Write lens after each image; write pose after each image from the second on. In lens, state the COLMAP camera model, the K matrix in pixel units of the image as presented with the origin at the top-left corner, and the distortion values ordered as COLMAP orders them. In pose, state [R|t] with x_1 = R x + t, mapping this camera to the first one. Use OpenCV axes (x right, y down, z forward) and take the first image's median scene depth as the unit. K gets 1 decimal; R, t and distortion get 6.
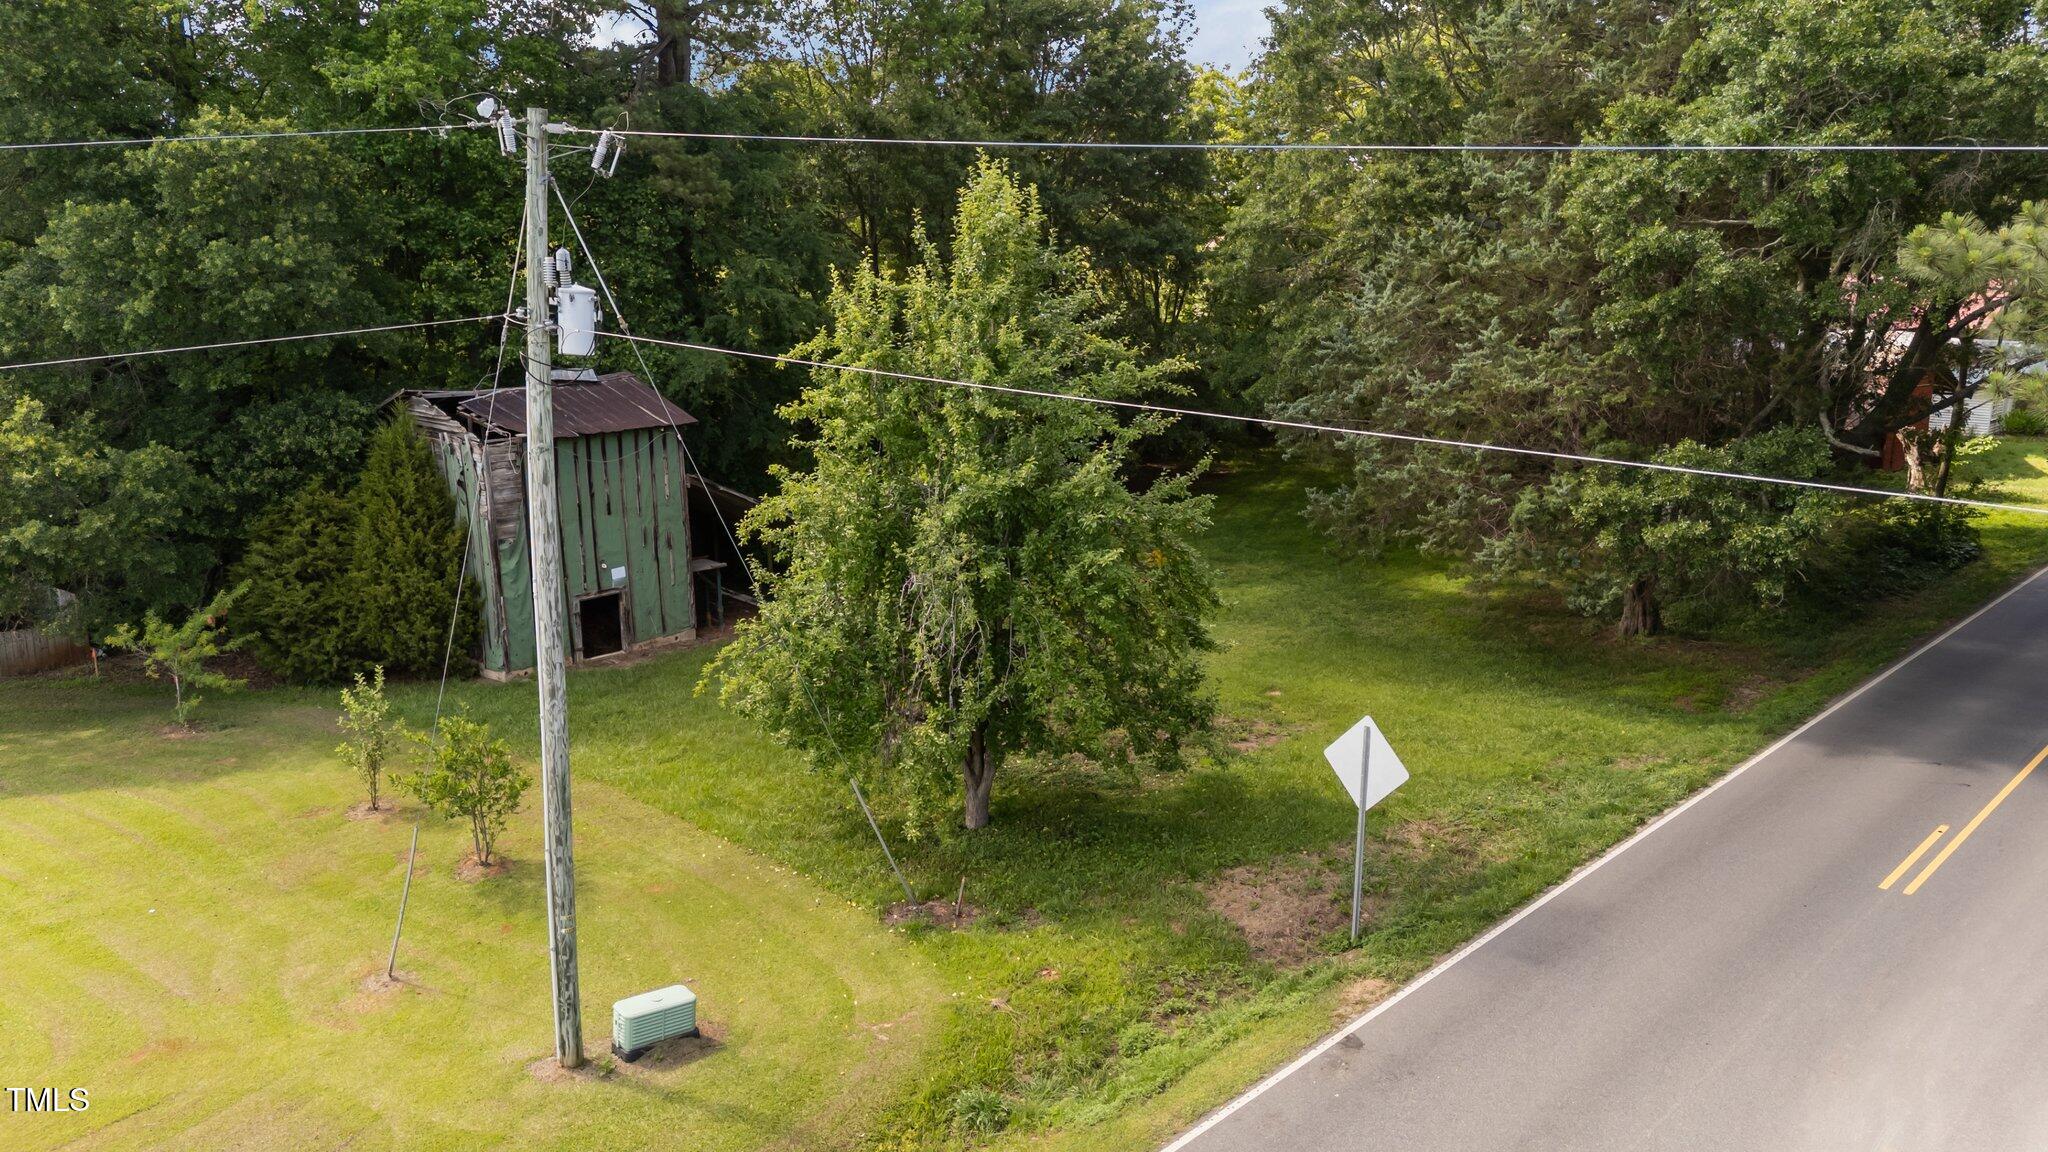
lens RADIAL K [[1549.7, 0, 1024.0], [0, 1549.7, 576.0], [0, 0, 1]] dist [0.036265, 0.006214]
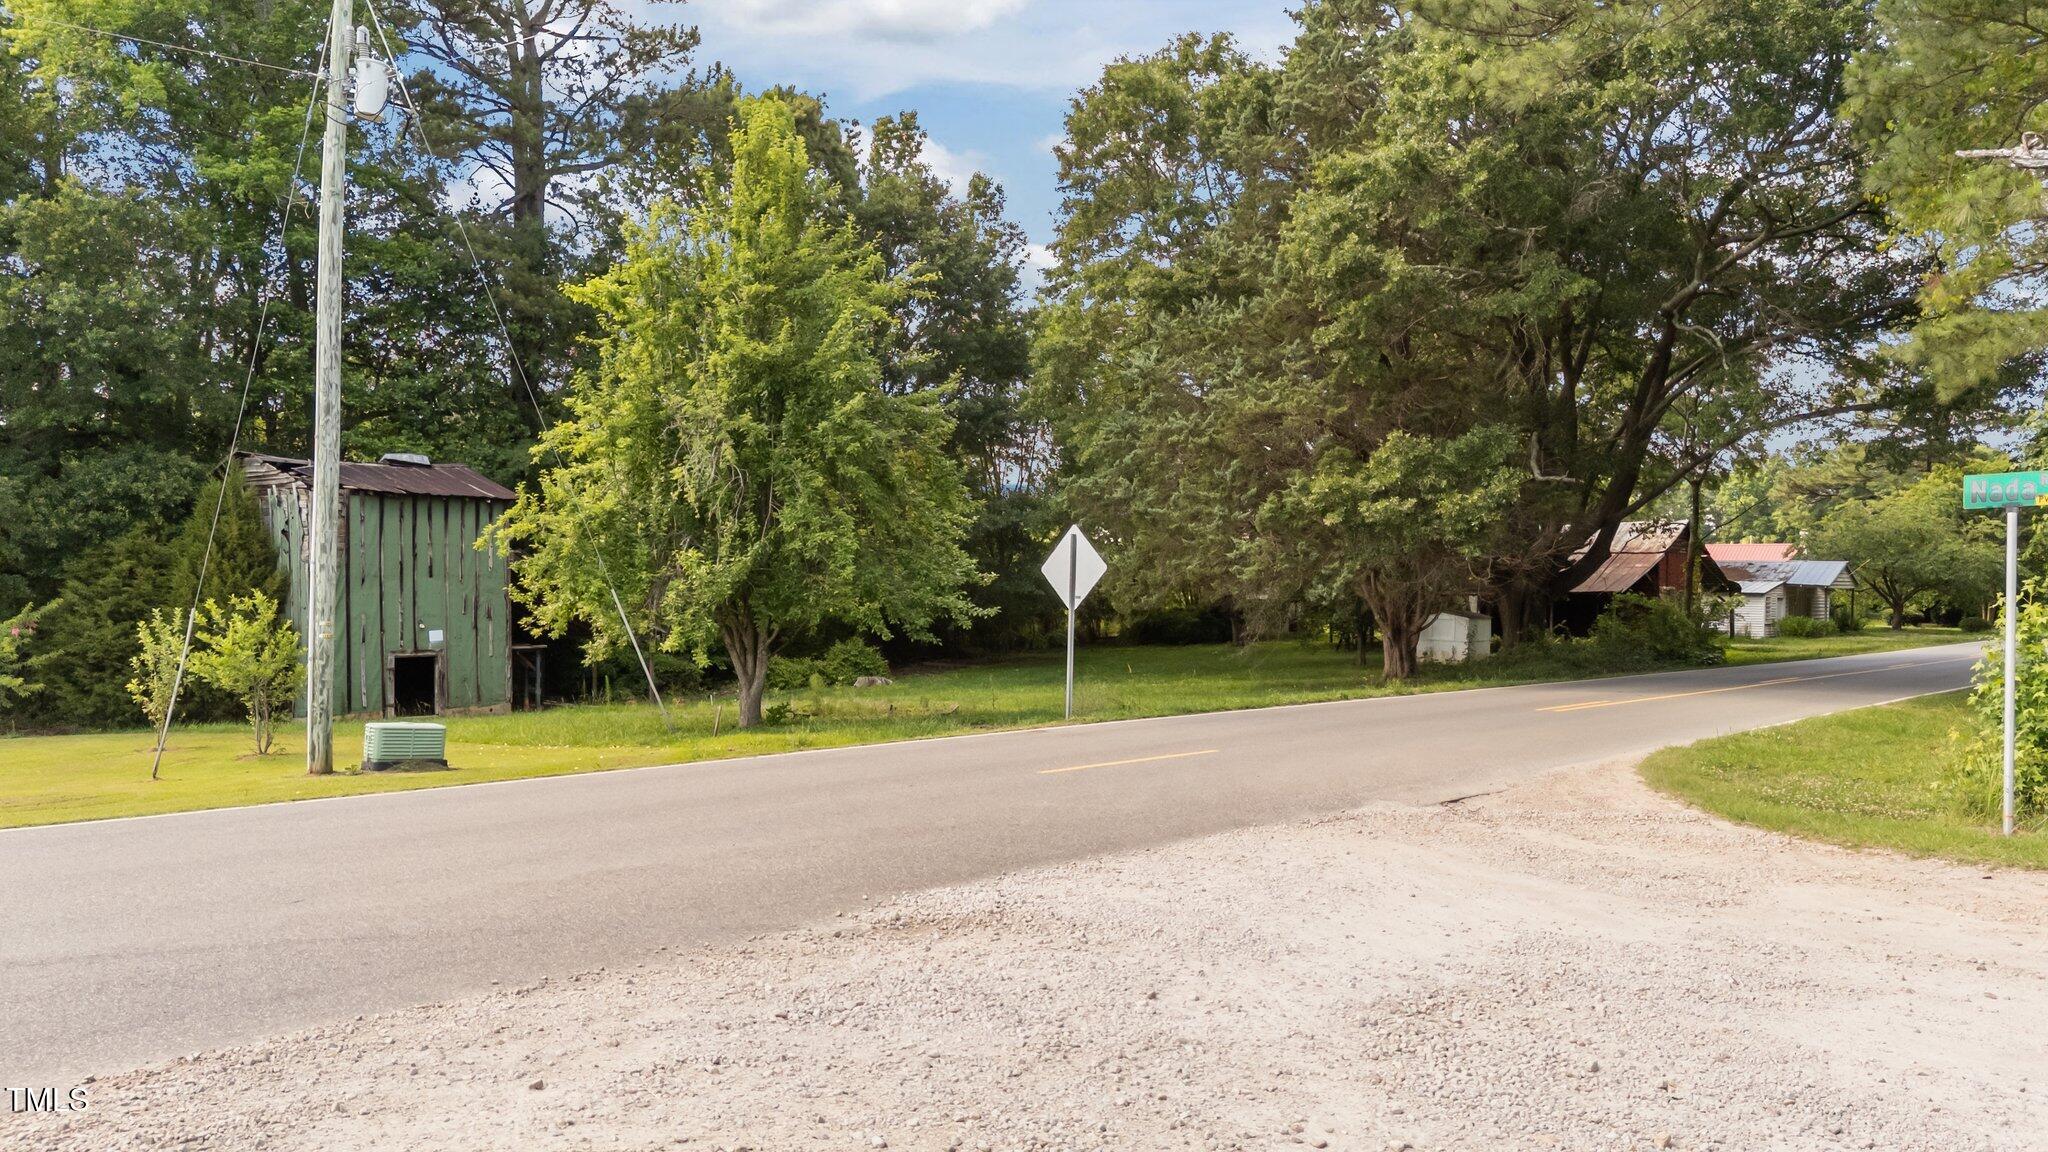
lens RADIAL K [[1562.2, 0, 1011.9], [0, 1562.2, 578.5], [0, 0, 1]] dist [0.047339, -0.008723]
pose [[0.997598, 0.008129, 0.068796, 0.053095], [0.006740, 0.976992, -0.213169, 0.203277], [-0.068946, 0.213120, 0.974590, -0.057658]]
